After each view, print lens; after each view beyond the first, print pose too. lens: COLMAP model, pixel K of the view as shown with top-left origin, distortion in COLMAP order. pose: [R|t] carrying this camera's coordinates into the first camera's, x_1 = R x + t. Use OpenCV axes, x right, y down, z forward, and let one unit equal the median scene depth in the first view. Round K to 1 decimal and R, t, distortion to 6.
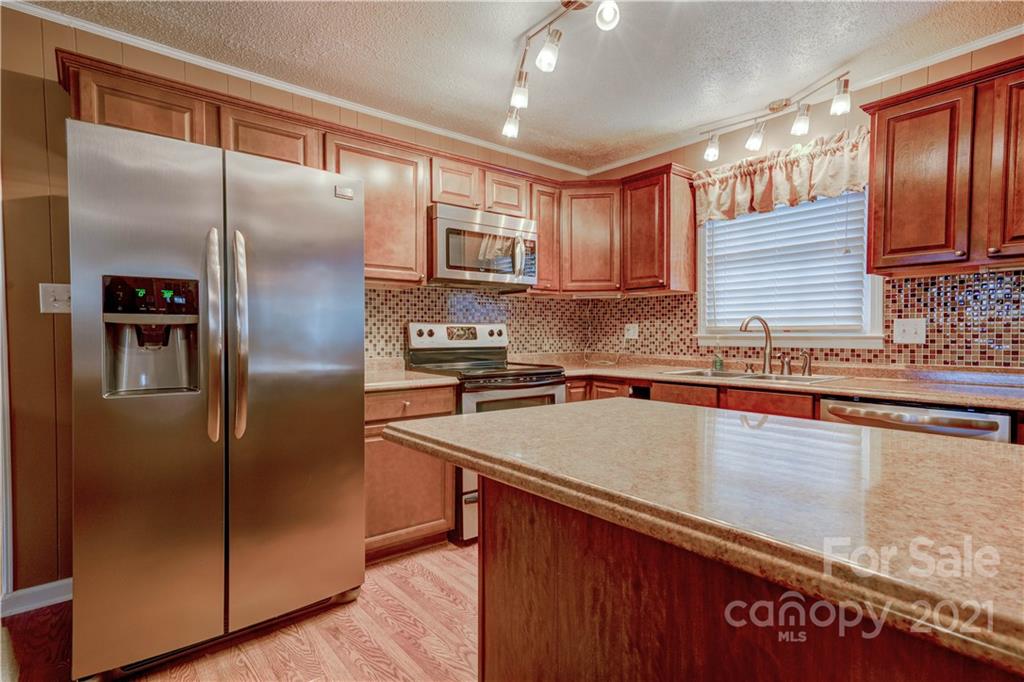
lens RADIAL K [[516.4, 0, 509.4], [0, 516.4, 341.5], [0, 0, 1]] dist [0.016831, 0.012687]
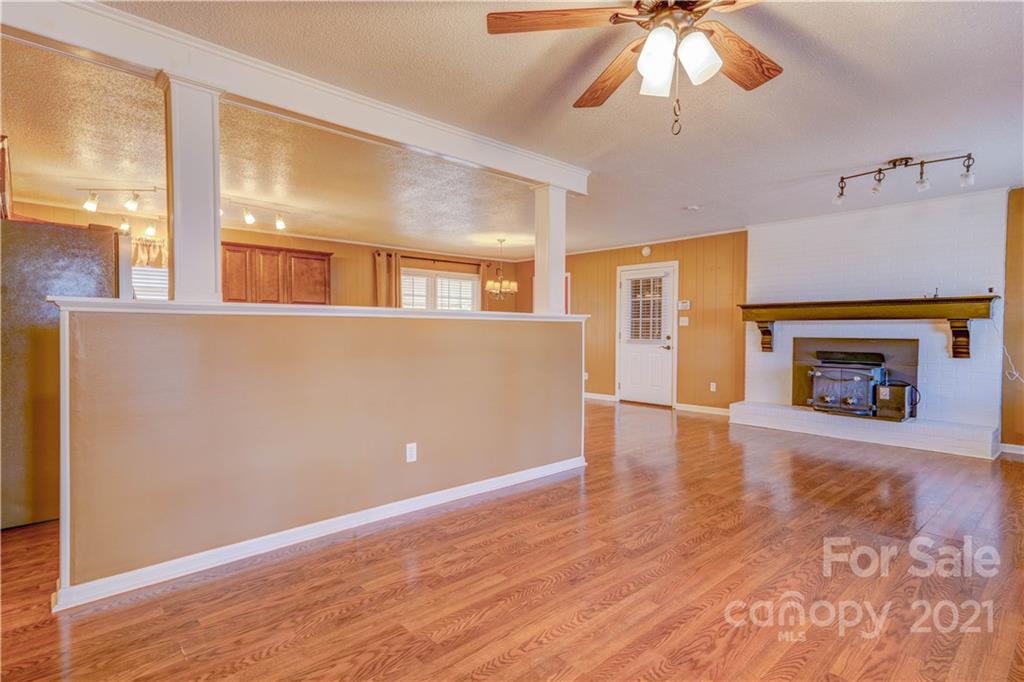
lens RADIAL K [[519.9, 0, 503.5], [0, 519.9, 343.2], [0, 0, 1]] dist [0.003560, 0.014227]
pose [[-0.050172, -0.022914, 0.998478, -1.515995], [0.016271, 0.999585, 0.023757, 0.009778], [-0.998608, 0.017438, -0.049778, -0.201653]]
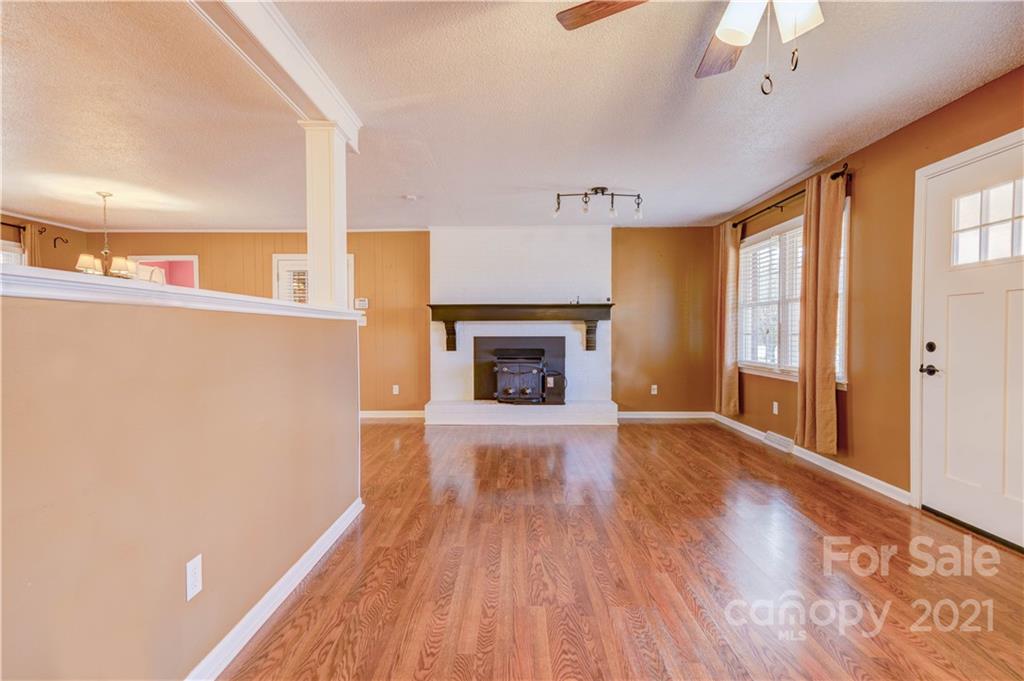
lens RADIAL K [[515.9, 0, 506.5], [0, 515.9, 340.9], [0, 0, 1]] dist [0.014822, 0.000365]
pose [[-0.765288, -0.007561, 0.643644, -1.051862], [0.018097, 0.999283, 0.033256, 0.002592], [-0.643434, 0.037098, -0.764602, 0.118079]]
